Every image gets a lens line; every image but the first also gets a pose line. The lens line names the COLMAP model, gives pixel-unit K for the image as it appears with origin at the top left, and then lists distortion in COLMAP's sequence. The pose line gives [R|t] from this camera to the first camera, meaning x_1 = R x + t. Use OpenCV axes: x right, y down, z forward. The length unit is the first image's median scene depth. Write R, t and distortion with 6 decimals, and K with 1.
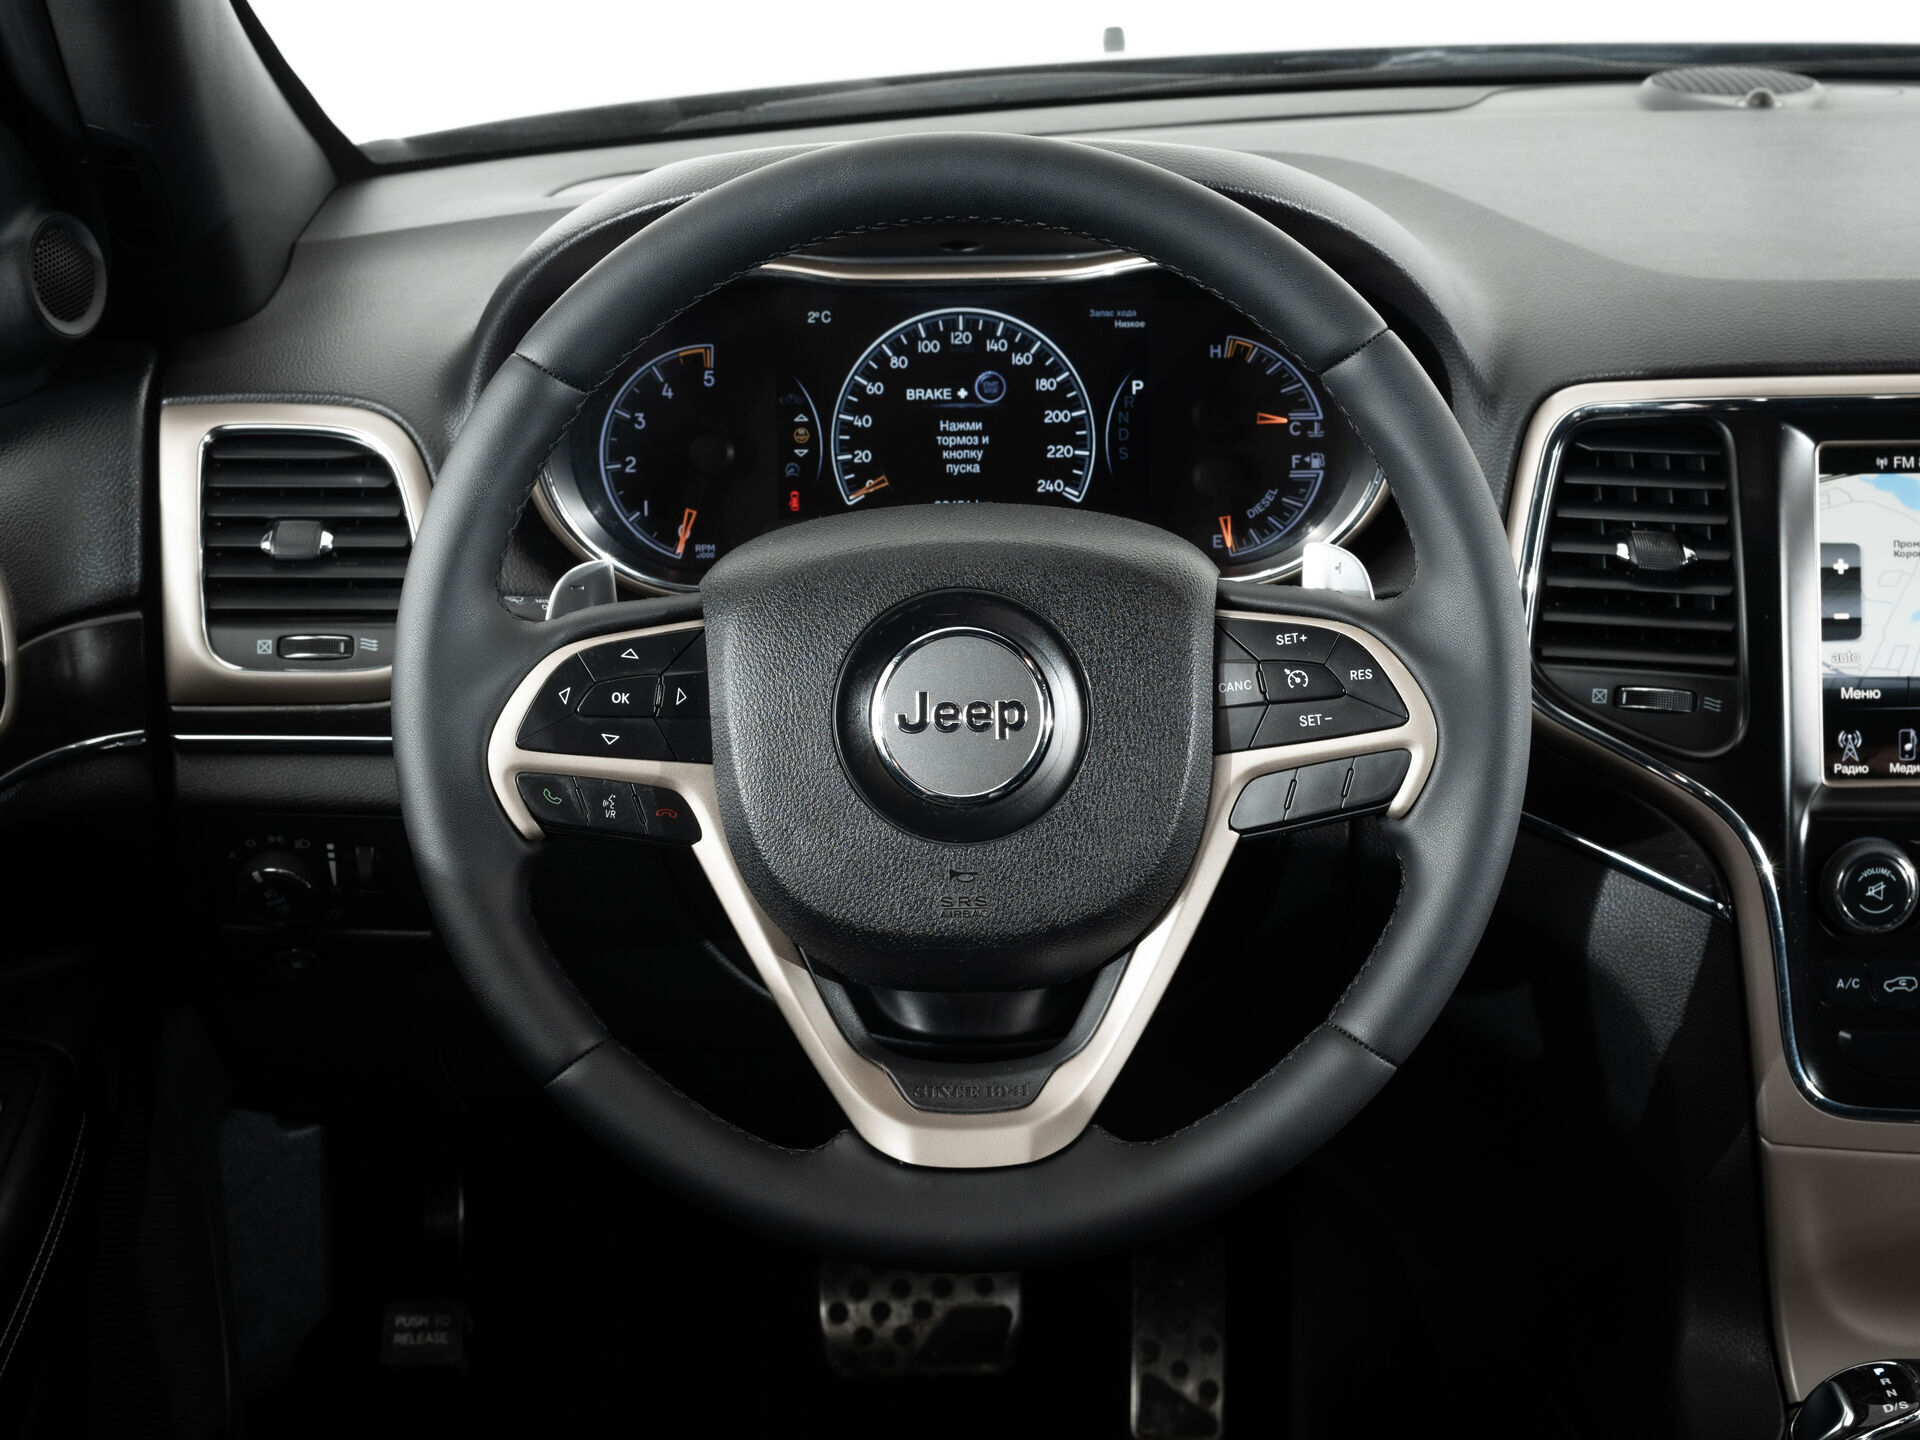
lens RADIAL K [[3375.9, 0, 960.0], [0, 3375.9, 720.0], [0, 0, 1]] dist [-0.006304, 0.054050]
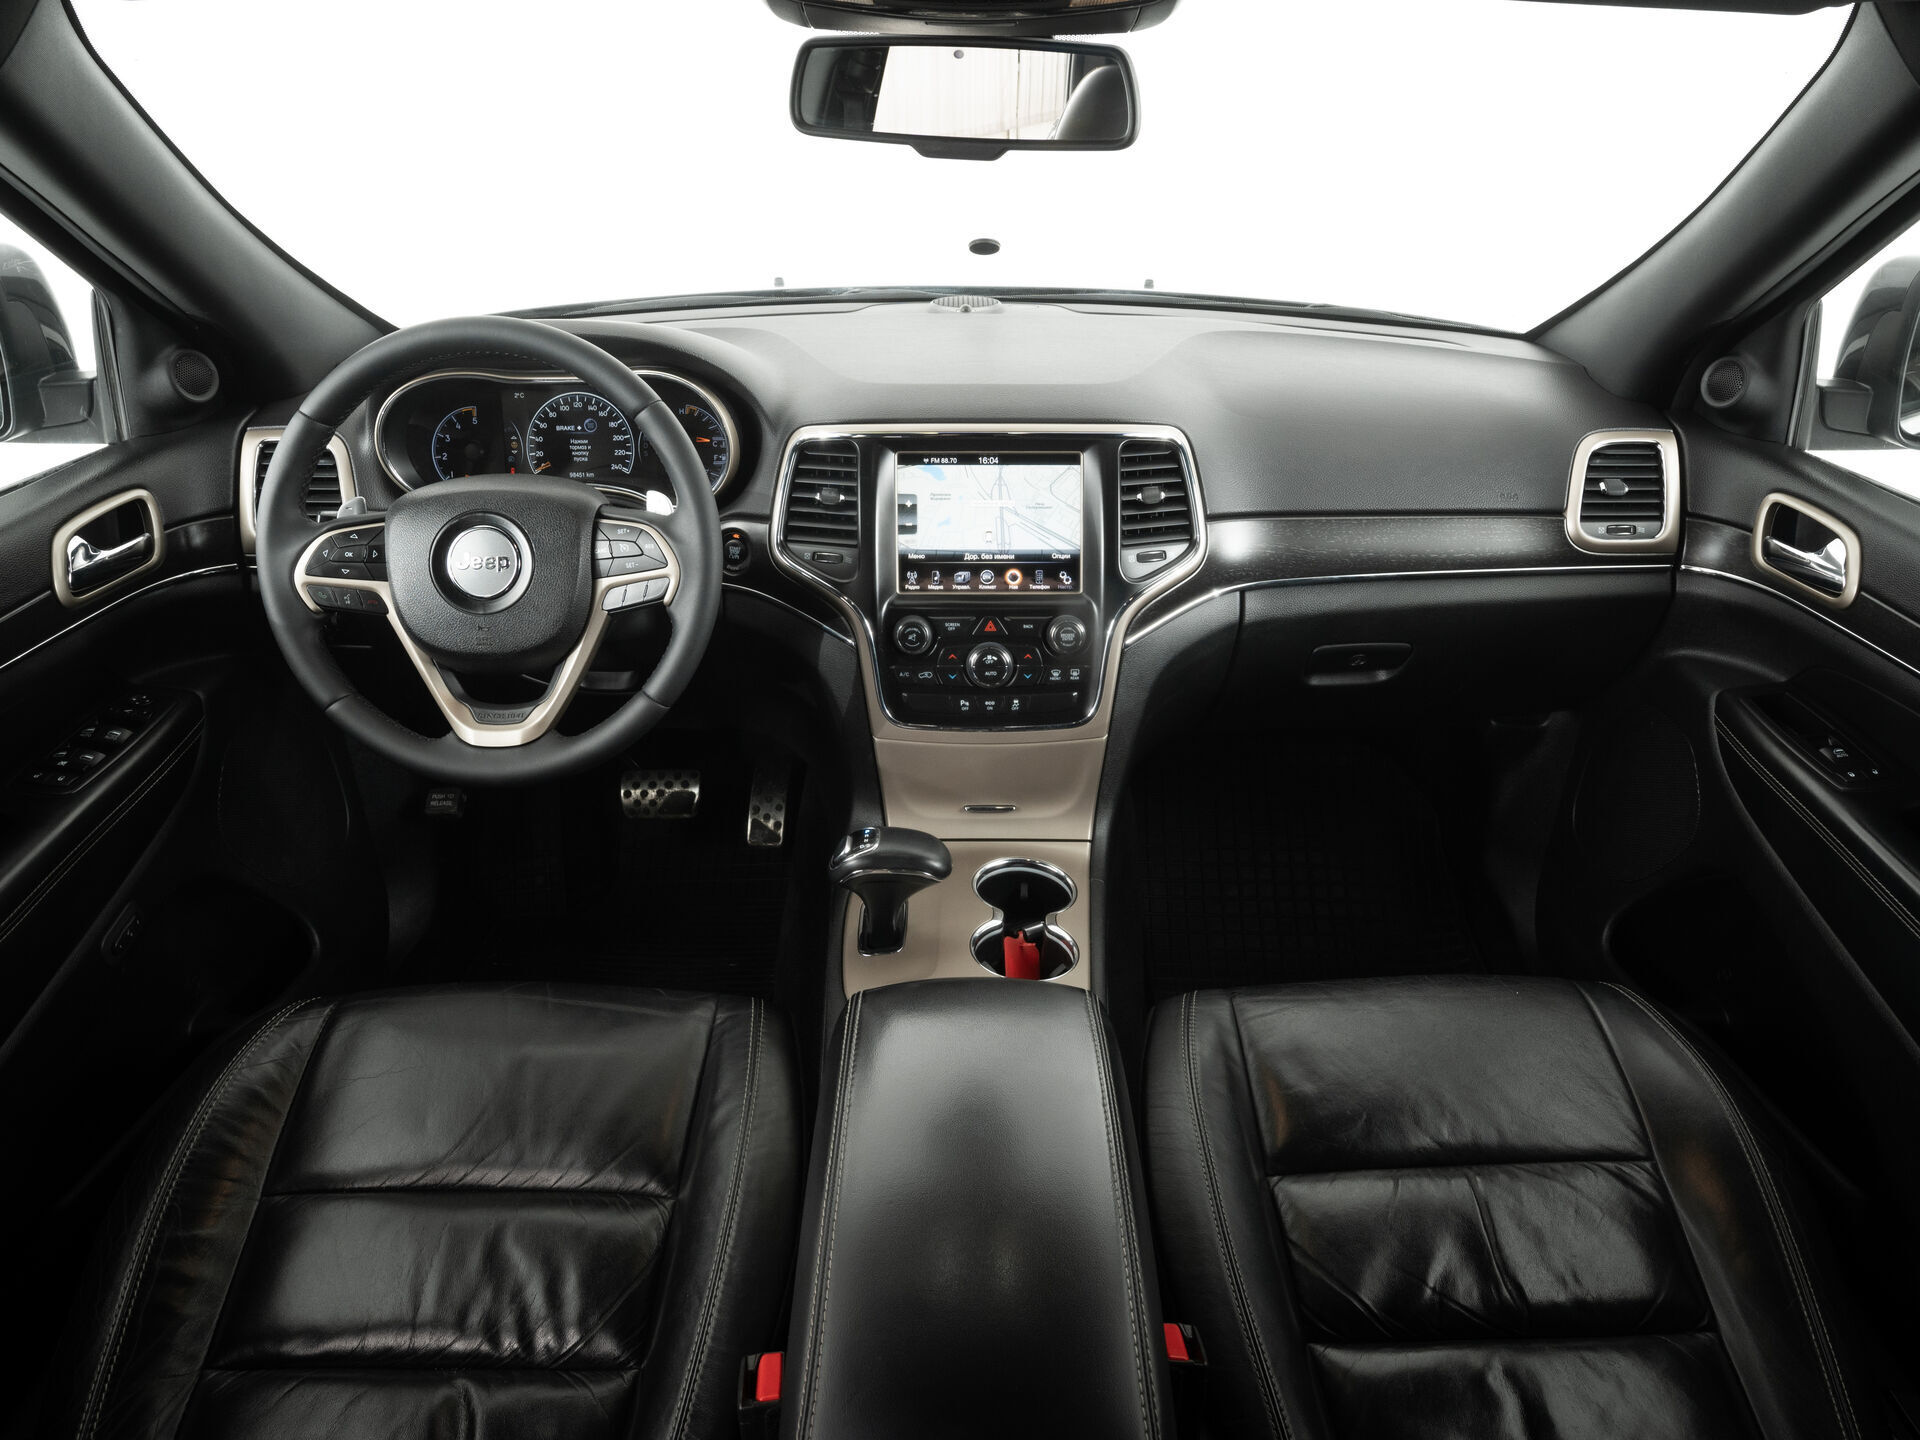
lens RADIAL K [[1262.8, 0, 981.3], [0, 1262.8, 712.5], [0, 0, 1]] dist [-0.015641, -0.001965]
pose [[0.999937, 0.011196, 0.001054, 0.308372], [-0.011241, 0.992465, 0.122012, -0.007479], [0.000320, -0.122017, 0.992528, 0.076630]]
